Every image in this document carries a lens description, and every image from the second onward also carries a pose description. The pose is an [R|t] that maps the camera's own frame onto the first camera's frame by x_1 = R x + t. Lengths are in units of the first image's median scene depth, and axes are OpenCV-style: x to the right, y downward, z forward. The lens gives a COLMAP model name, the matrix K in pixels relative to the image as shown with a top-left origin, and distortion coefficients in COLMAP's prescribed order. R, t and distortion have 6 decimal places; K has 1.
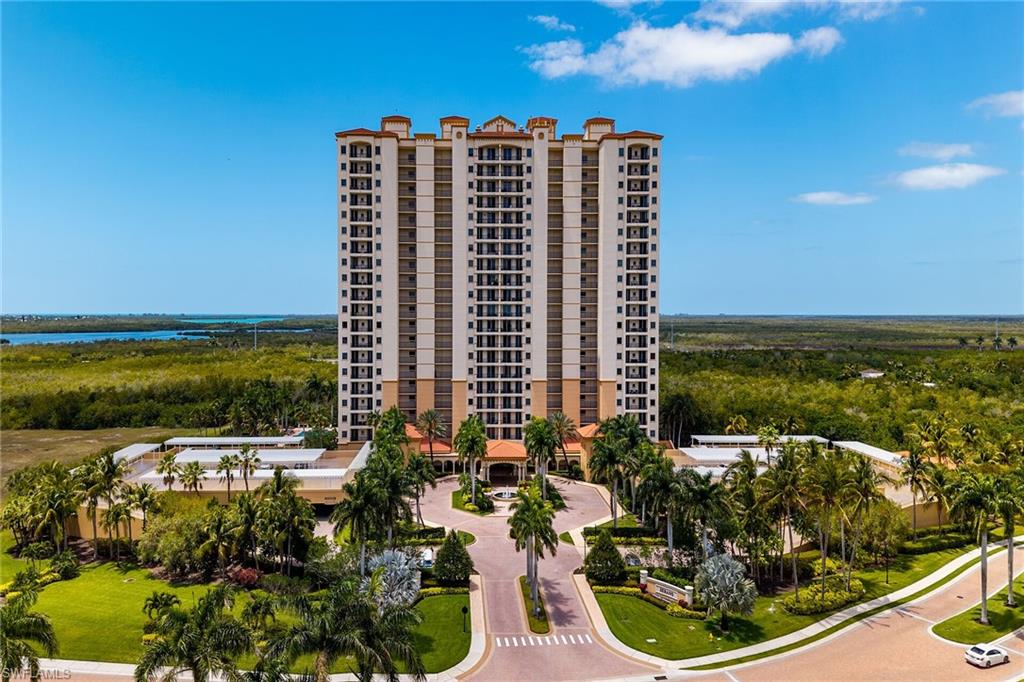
lens RADIAL K [[763.6, 0, 512.0], [0, 763.6, 341.0], [0, 0, 1]] dist [0.273366, -0.419563]
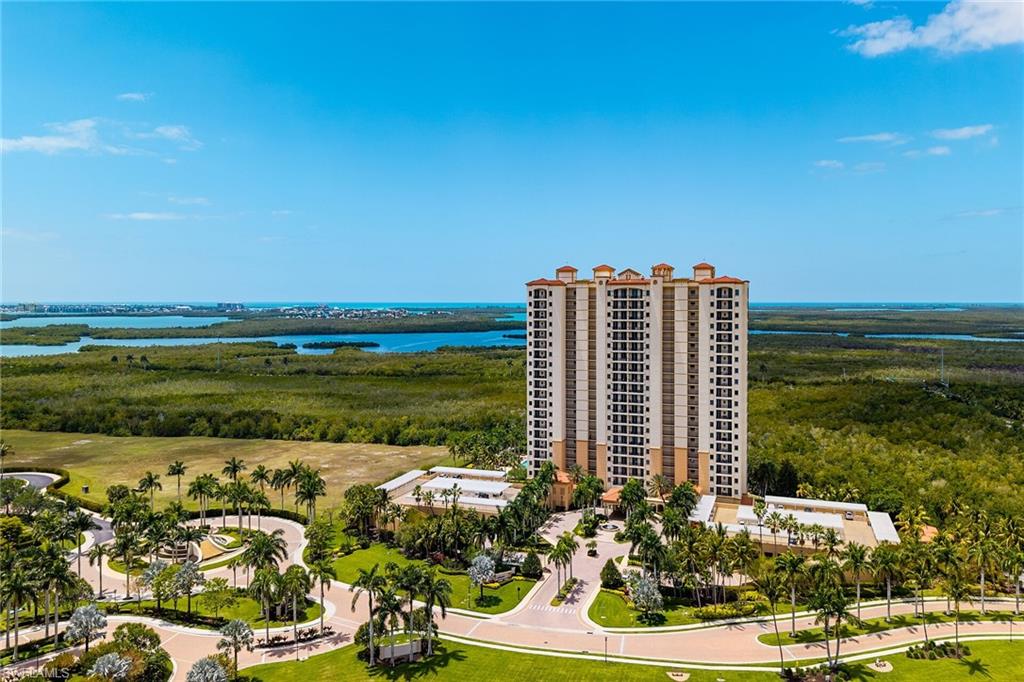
lens RADIAL K [[778.8, 0, 512.0], [0, 778.8, 341.0], [0, 0, 1]] dist [0.037955, 0.000737]
pose [[0.919982, 0.019002, -0.391500, 0.357804], [-0.011292, 0.999695, 0.021986, -0.178509], [0.391798, -0.015806, 0.919916, -0.448826]]
